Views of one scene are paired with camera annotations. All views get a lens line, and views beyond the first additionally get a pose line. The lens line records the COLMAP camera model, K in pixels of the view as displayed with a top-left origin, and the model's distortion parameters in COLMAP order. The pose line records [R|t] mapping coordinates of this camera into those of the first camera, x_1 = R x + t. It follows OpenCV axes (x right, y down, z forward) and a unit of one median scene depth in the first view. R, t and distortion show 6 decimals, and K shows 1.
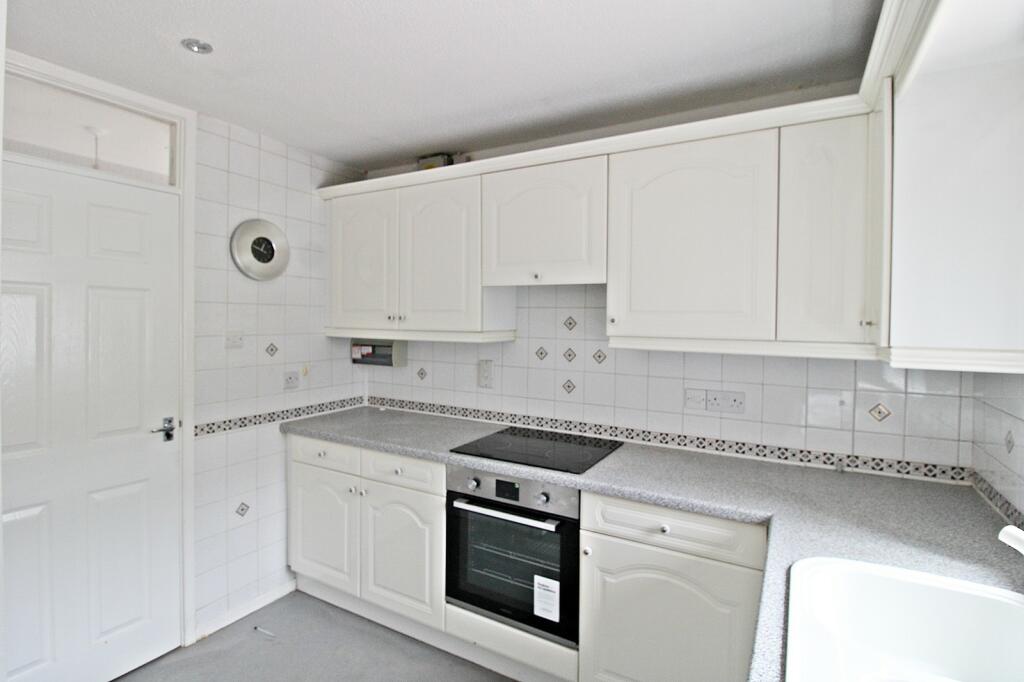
lens RADIAL K [[486.6, 0, 511.4], [0, 486.6, 338.2], [0, 0, 1]] dist [-0.004797, -0.009240]
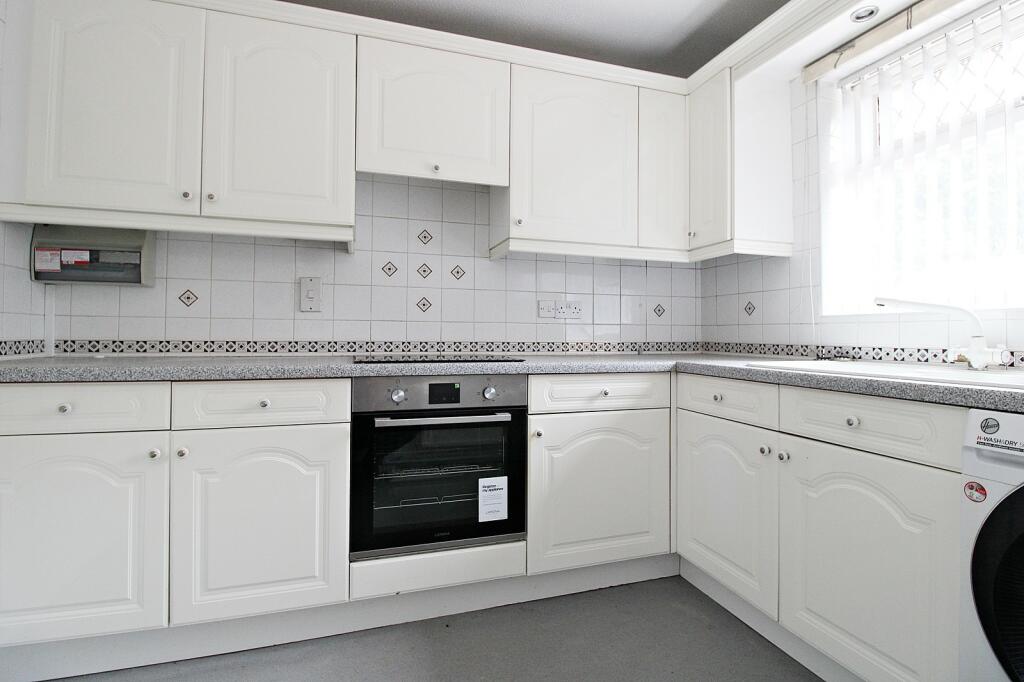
lens RADIAL K [[486.6, 0, 525.0], [0, 486.6, 329.8], [0, 0, 1]] dist [-0.004797, -0.009240]
pose [[0.677914, -0.002260, 0.735138, -0.511883], [0.023723, 0.999542, -0.018803, 0.199754], [-0.734759, 0.030186, 0.677657, 0.268327]]
